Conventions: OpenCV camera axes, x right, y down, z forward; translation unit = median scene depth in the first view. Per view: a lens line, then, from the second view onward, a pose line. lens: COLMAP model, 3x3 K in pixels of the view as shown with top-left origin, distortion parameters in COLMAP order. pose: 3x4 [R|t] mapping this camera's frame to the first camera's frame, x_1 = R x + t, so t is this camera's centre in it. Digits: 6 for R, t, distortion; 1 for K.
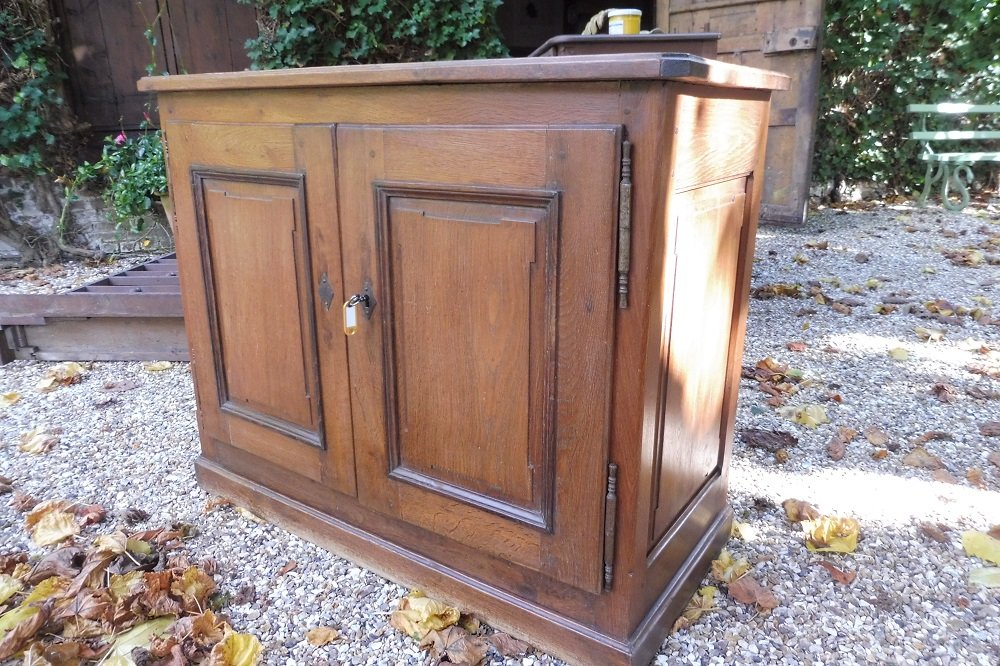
lens RADIAL K [[746.5, 0, 505.7], [0, 746.5, 334.2], [0, 0, 1]] dist [-0.058834, 0.062960]
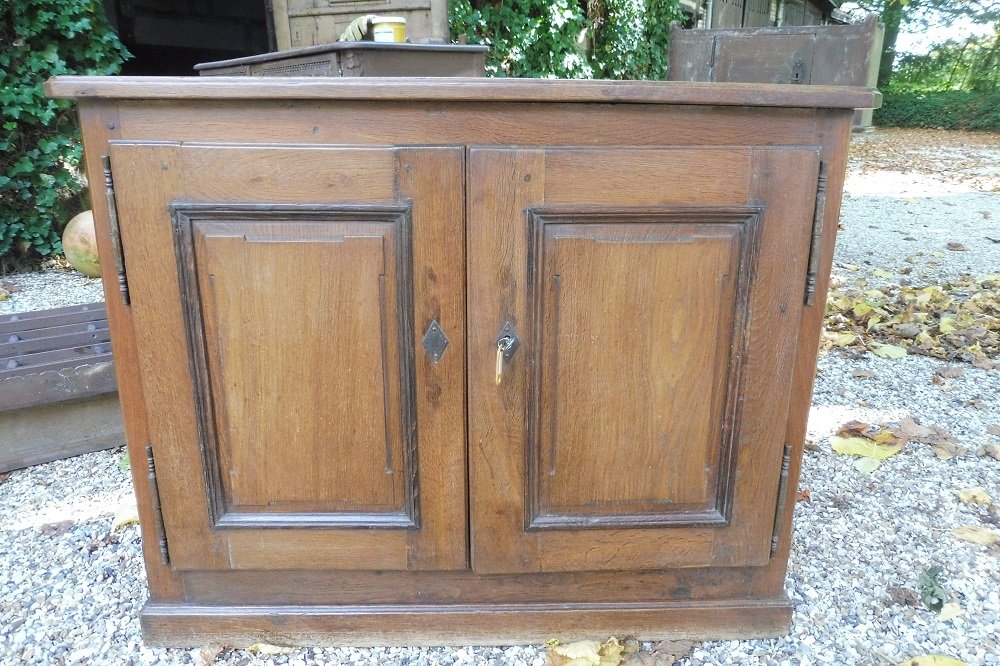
lens RADIAL K [[746.5, 0, 517.7], [0, 746.5, 334.1], [0, 0, 1]] dist [-0.058834, 0.062960]
pose [[0.798331, -0.164286, 0.579377, -0.656389], [0.166084, 0.984823, 0.050404, -0.092852], [-0.578865, 0.055986, 0.813499, 0.255121]]
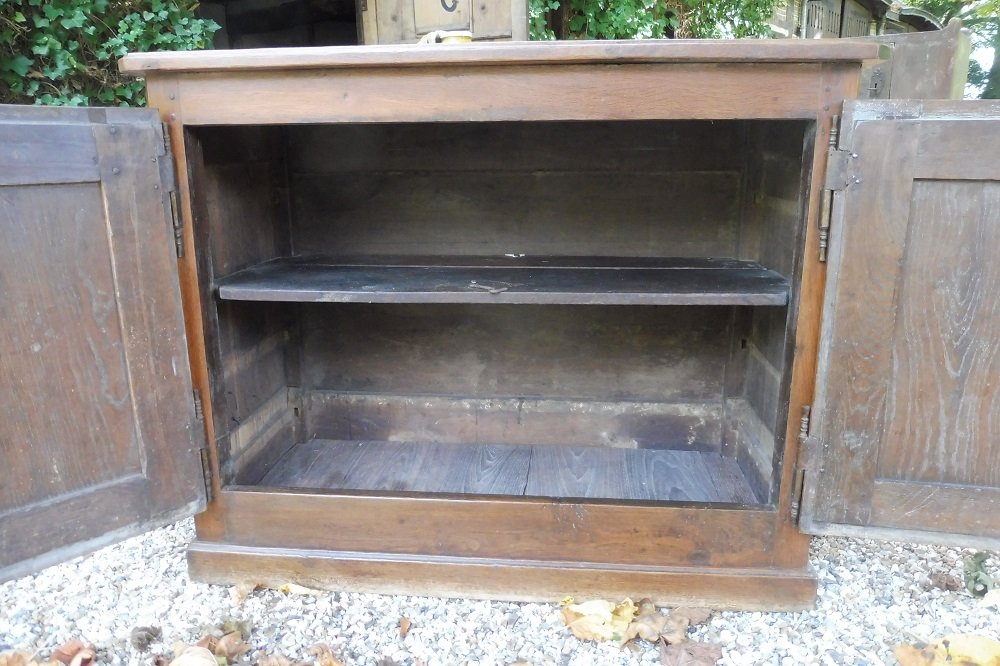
lens RADIAL K [[746.5, 0, 515.5], [0, 746.5, 329.8], [0, 0, 1]] dist [-0.058834, 0.062960]
pose [[0.869194, -0.121278, 0.479367, -0.612117], [0.151494, 0.988150, -0.024693, 0.020536], [-0.470692, 0.094085, 0.877267, 0.178531]]
